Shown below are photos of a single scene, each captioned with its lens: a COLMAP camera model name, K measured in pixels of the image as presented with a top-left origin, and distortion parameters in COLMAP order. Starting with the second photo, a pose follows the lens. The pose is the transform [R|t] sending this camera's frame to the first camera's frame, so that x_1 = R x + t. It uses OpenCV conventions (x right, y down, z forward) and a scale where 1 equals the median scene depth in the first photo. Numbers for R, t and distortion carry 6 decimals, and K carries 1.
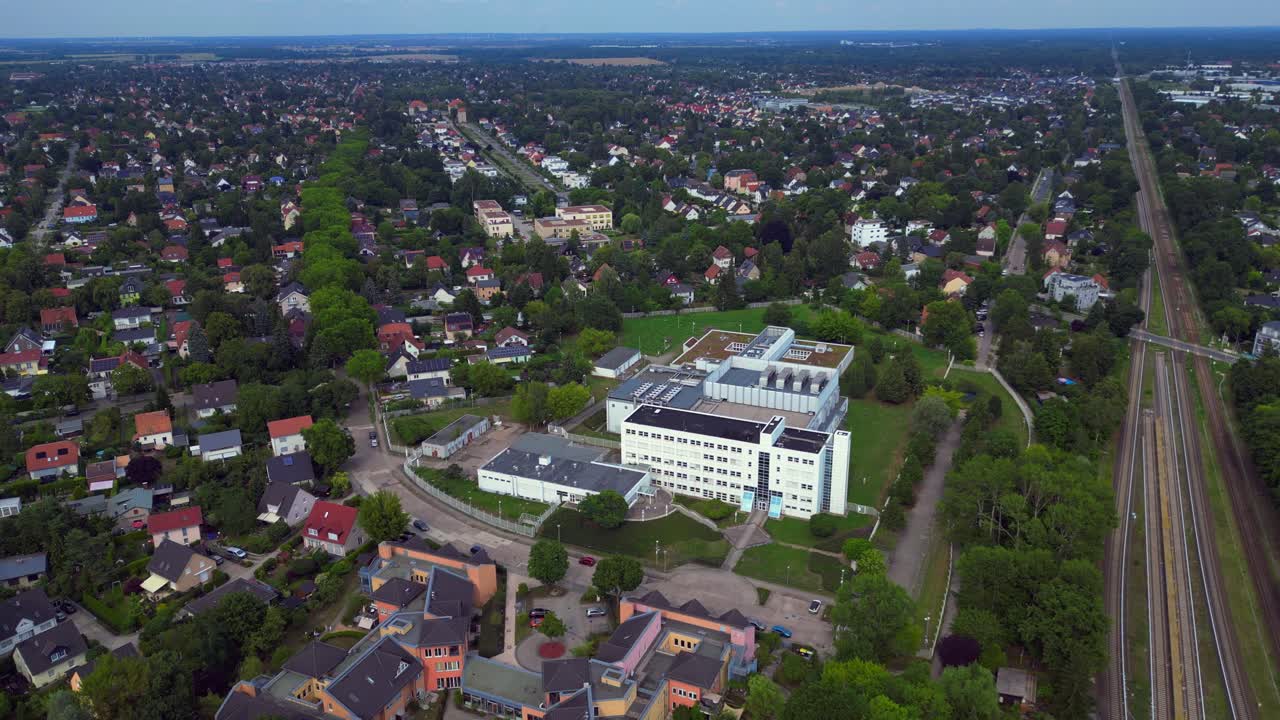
lens RADIAL K [[968.2, 0, 640.0], [0, 968.2, 360.0], [0, 0, 1]] dist [0.058516, -0.062532]
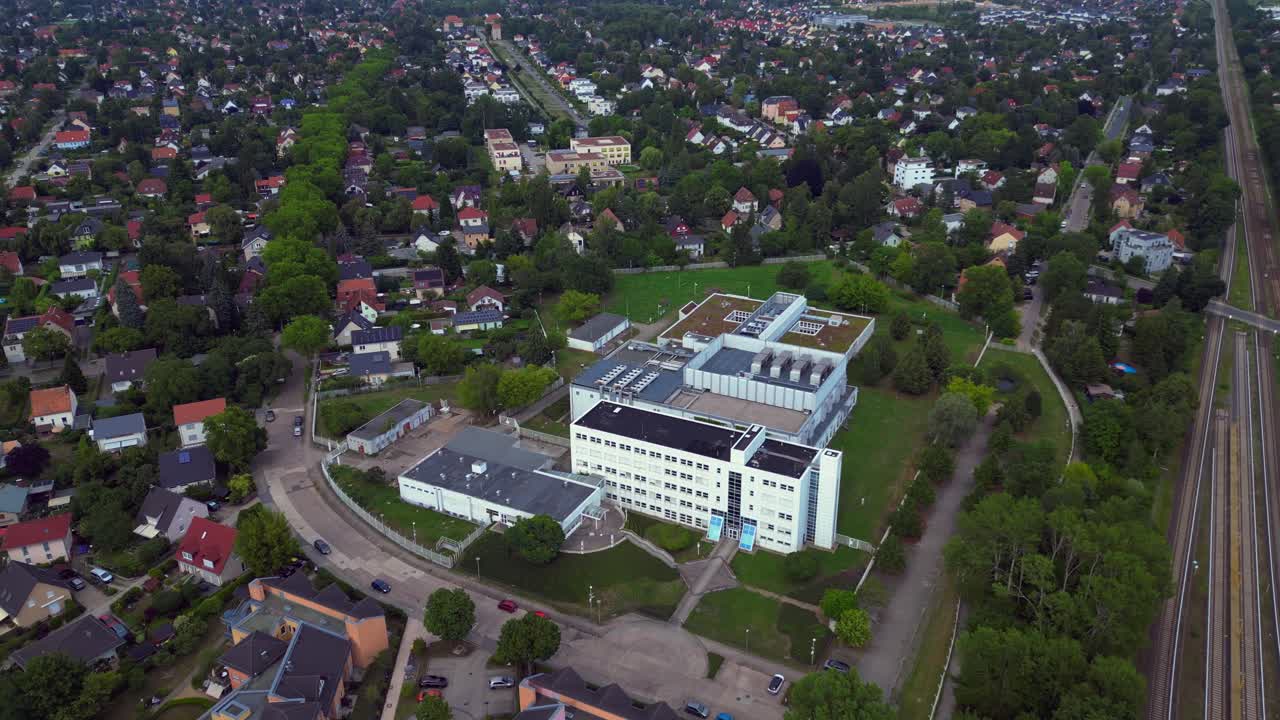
lens RADIAL K [[968.2, 0, 640.0], [0, 968.2, 360.0], [0, 0, 1]] dist [0.058516, -0.062532]
pose [[0.998093, 0.024671, -0.056582, 0.060035], [-0.020008, 0.996469, 0.081547, -0.042129], [0.058394, -0.080260, 0.995062, 0.122627]]
